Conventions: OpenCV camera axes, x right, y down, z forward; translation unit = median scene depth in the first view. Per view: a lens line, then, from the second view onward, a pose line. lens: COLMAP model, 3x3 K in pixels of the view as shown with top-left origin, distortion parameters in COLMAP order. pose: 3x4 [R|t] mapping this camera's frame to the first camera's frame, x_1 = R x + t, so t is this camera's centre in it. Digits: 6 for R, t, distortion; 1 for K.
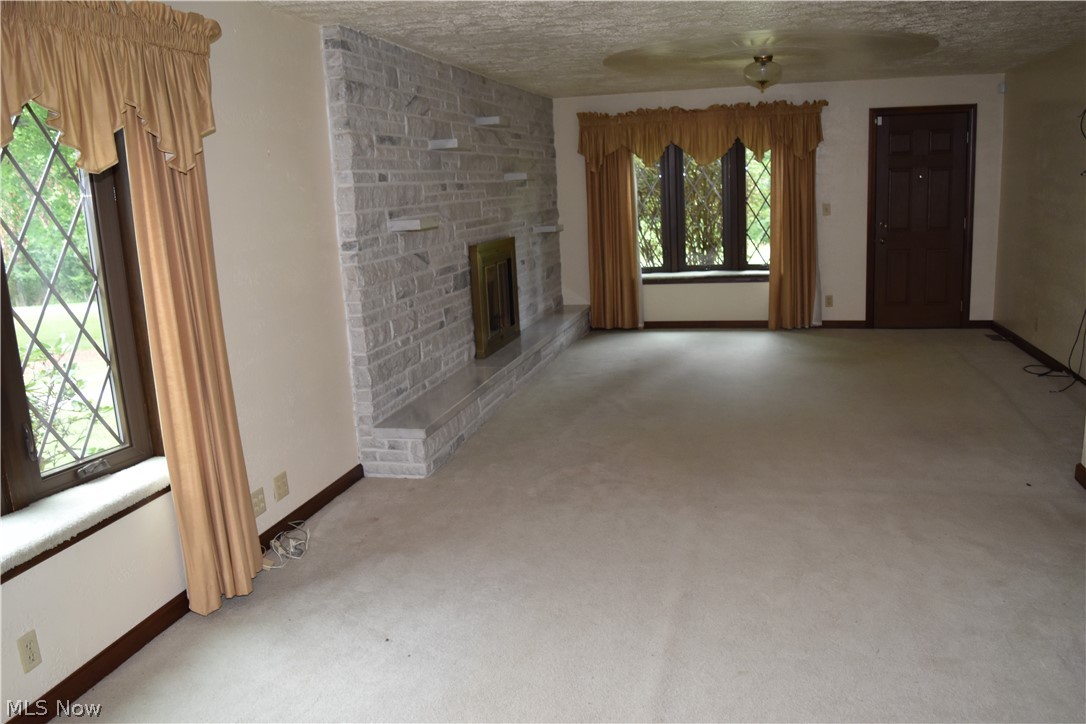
lens RADIAL K [[854.5, 0, 541.4], [0, 854.5, 362.7], [0, 0, 1]] dist [-0.092980, 0.021647]
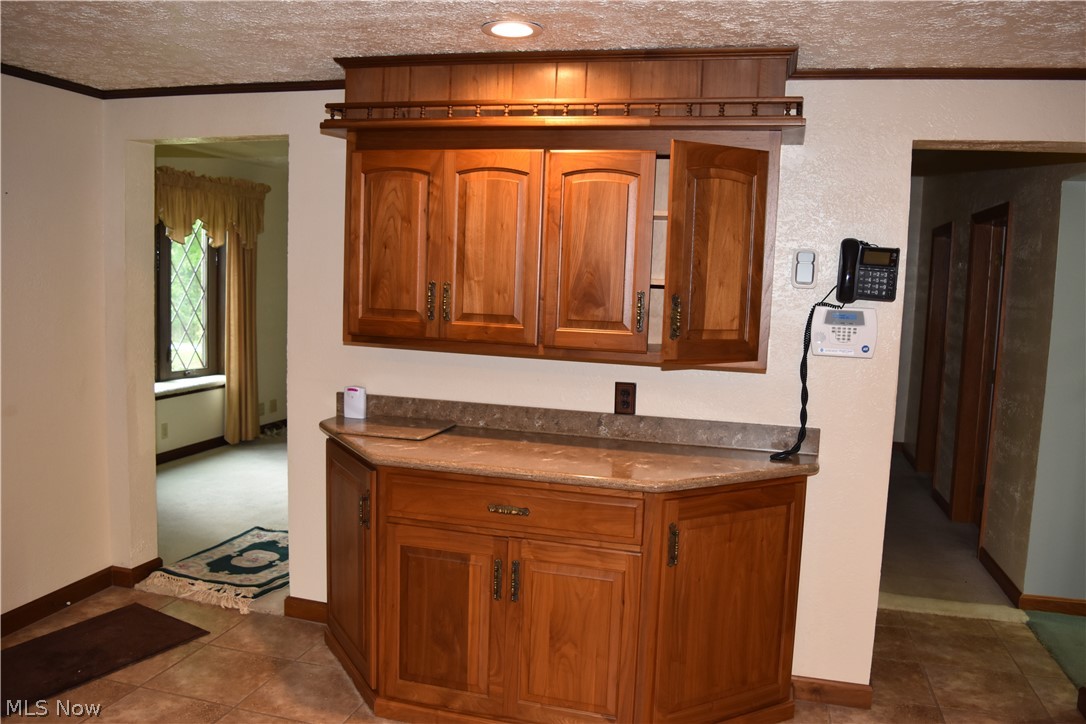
lens RADIAL K [[854.5, 0, 546.9], [0, 854.5, 364.0], [0, 0, 1]] dist [-0.092980, 0.021647]
pose [[0.995966, 0.088930, -0.011969, 0.441447], [-0.089705, 0.990054, -0.108378, 0.258555], [0.002212, 0.109015, 0.994038, -1.254976]]
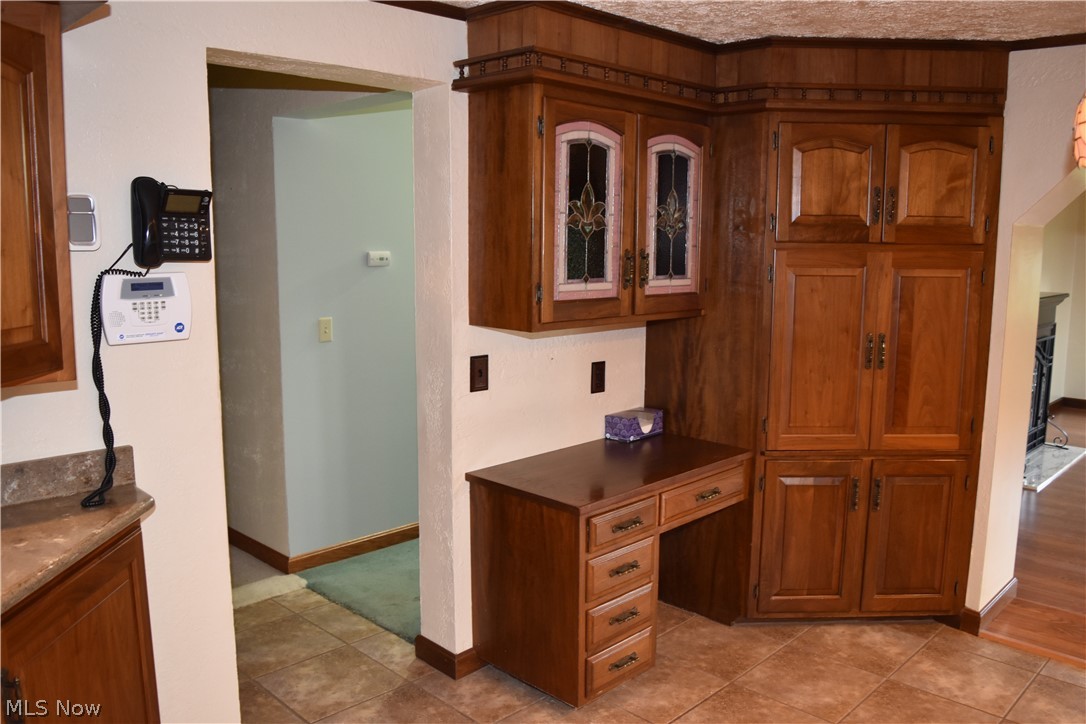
lens RADIAL K [[854.5, 0, 540.8], [0, 854.5, 360.0], [0, 0, 1]] dist [-0.092980, 0.021647]
pose [[0.514641, -0.066537, 0.854820, 0.238761], [0.148216, 0.988879, -0.012261, 0.117747], [-0.844498, 0.133008, 0.518780, -0.611922]]
